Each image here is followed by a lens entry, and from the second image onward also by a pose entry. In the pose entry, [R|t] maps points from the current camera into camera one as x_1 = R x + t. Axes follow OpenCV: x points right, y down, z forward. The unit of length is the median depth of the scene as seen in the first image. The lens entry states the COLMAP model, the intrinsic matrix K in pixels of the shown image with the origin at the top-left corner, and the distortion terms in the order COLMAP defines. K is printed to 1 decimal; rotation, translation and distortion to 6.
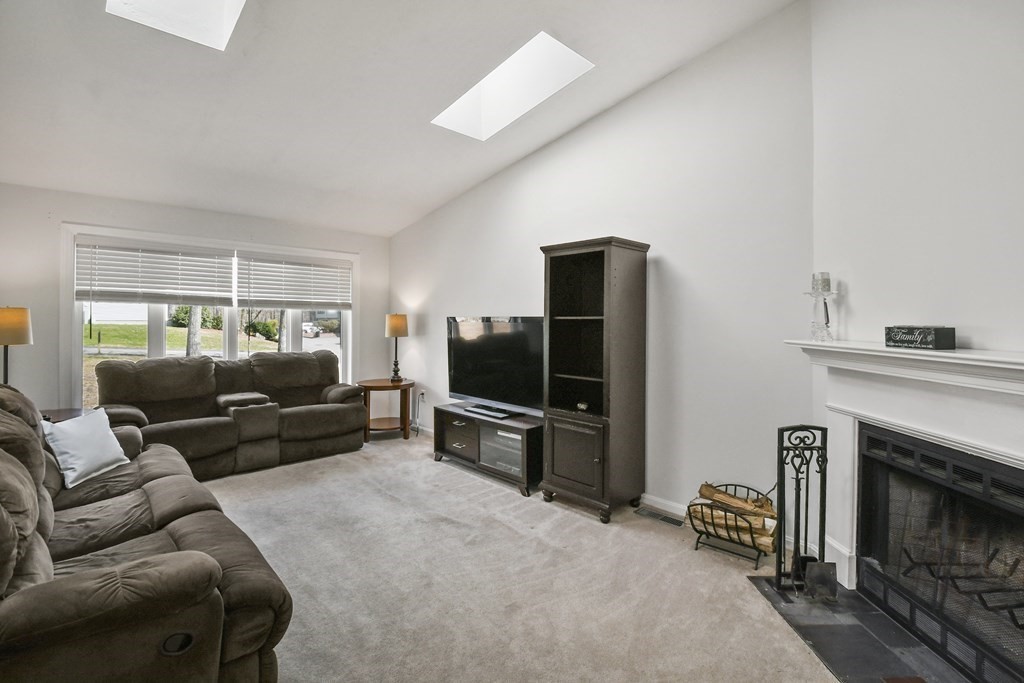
lens RADIAL K [[461.1, 0, 512.0], [0, 461.1, 341.5], [0, 0, 1]] dist [-0.023474, -0.000880]
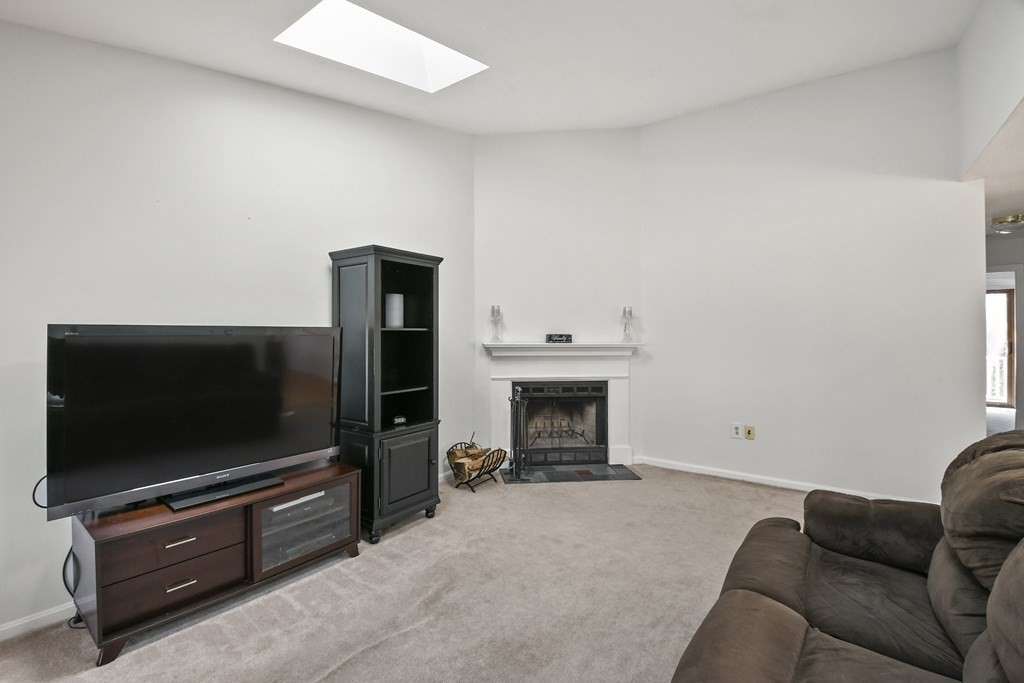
lens RADIAL K [[461.1, 0, 512.0], [0, 461.1, 341.5], [0, 0, 1]] dist [-0.023474, -0.000880]
pose [[-0.176056, -0.033717, 0.983803, -0.682416], [0.033839, 0.998615, 0.040281, -0.045794], [-0.983798, 0.040382, -0.174671, 0.758022]]
